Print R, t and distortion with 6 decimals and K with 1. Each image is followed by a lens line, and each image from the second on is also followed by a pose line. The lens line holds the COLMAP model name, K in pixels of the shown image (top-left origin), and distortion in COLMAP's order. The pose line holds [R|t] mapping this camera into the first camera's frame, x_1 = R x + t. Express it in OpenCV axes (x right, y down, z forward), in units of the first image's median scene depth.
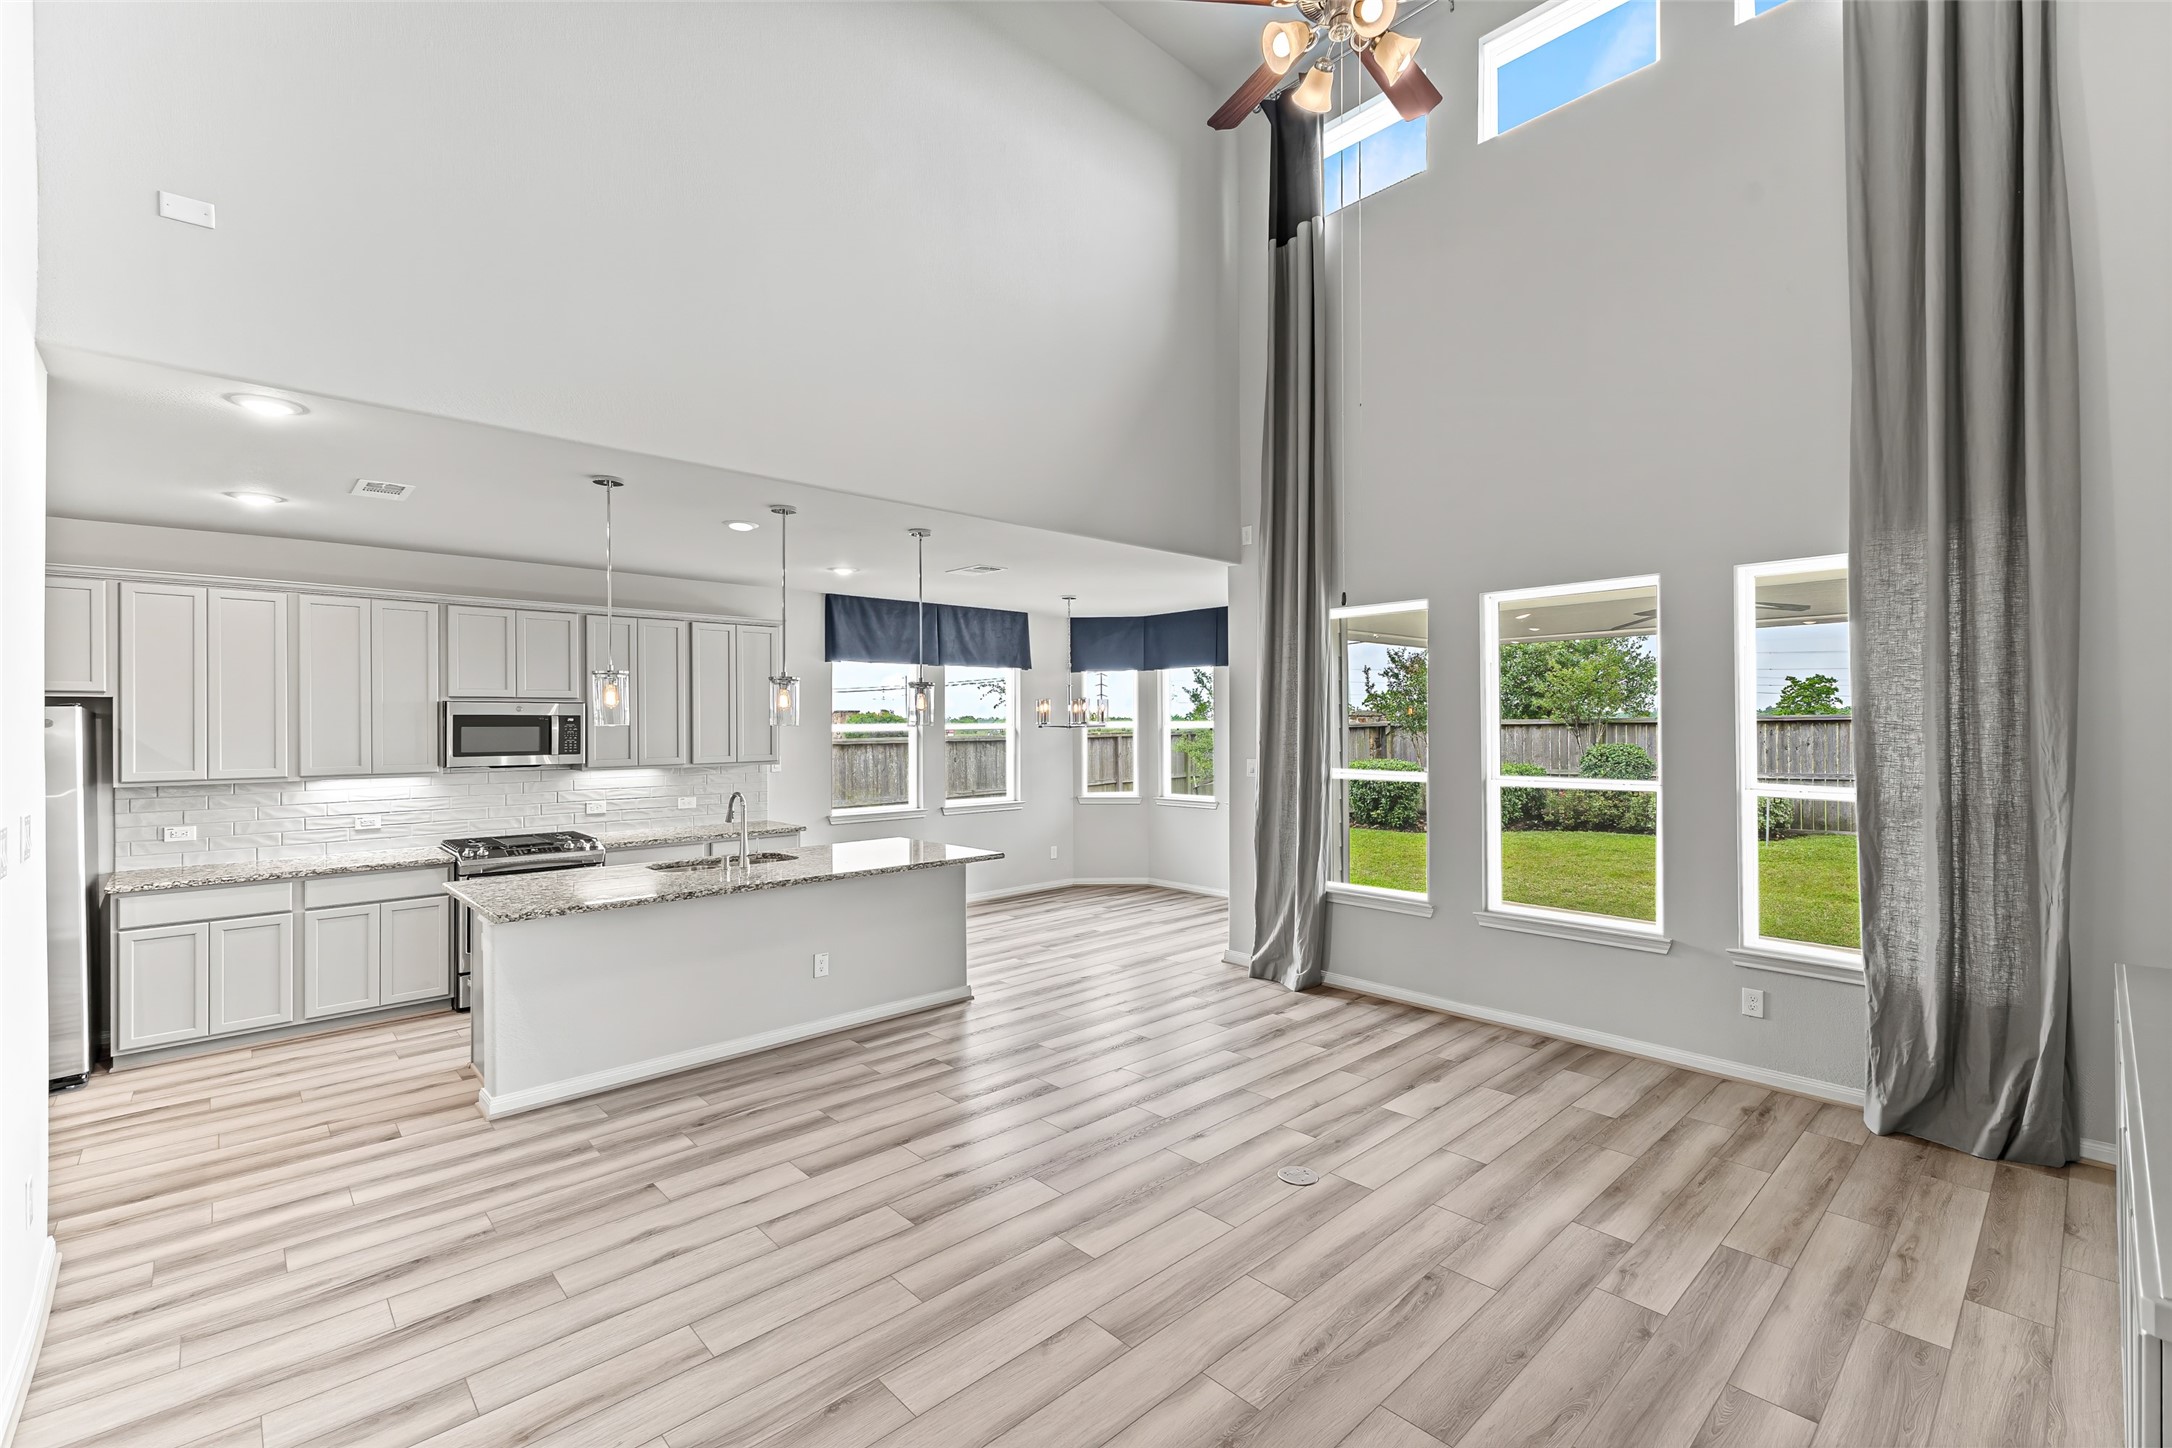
lens RADIAL K [[945.3, 0, 1081.7], [0, 945.3, 715.8], [0, 0, 1]] dist [0.023615, -0.000054]
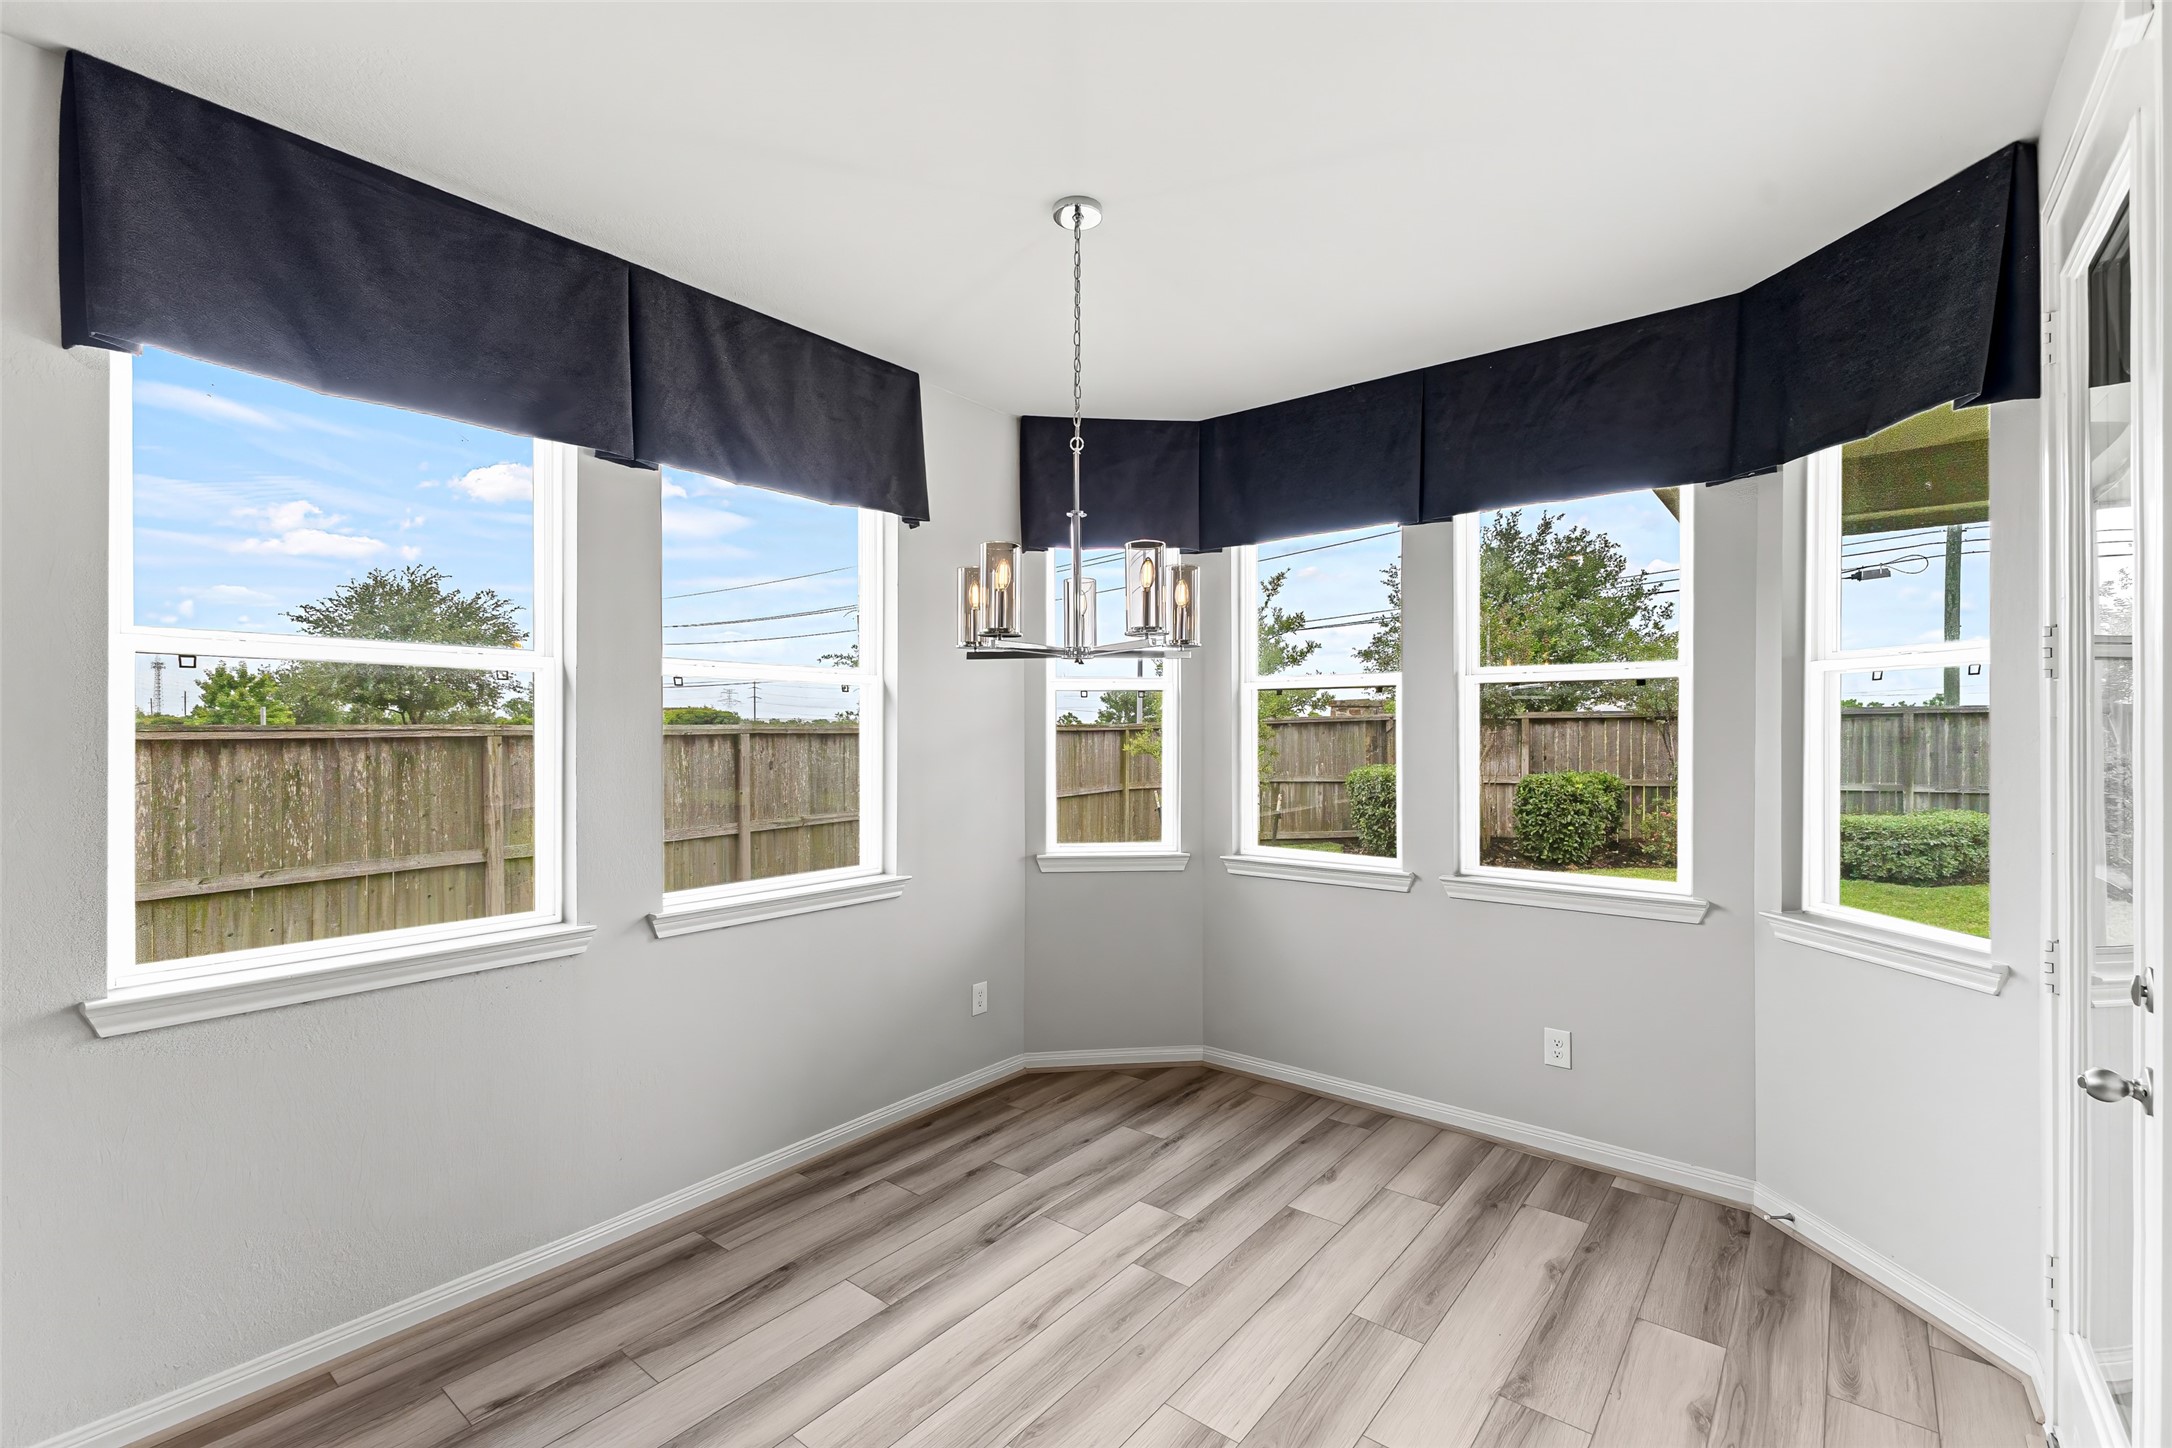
lens RADIAL K [[945.3, 0, 1079.8], [0, 945.3, 734.2], [0, 0, 1]] dist [0.023615, -0.000054]
pose [[0.988979, 0.005266, 0.147961, -0.051097], [-0.007210, 0.999895, 0.012603, 0.030155], [-0.147879, -0.013530, 0.988913, 0.648848]]
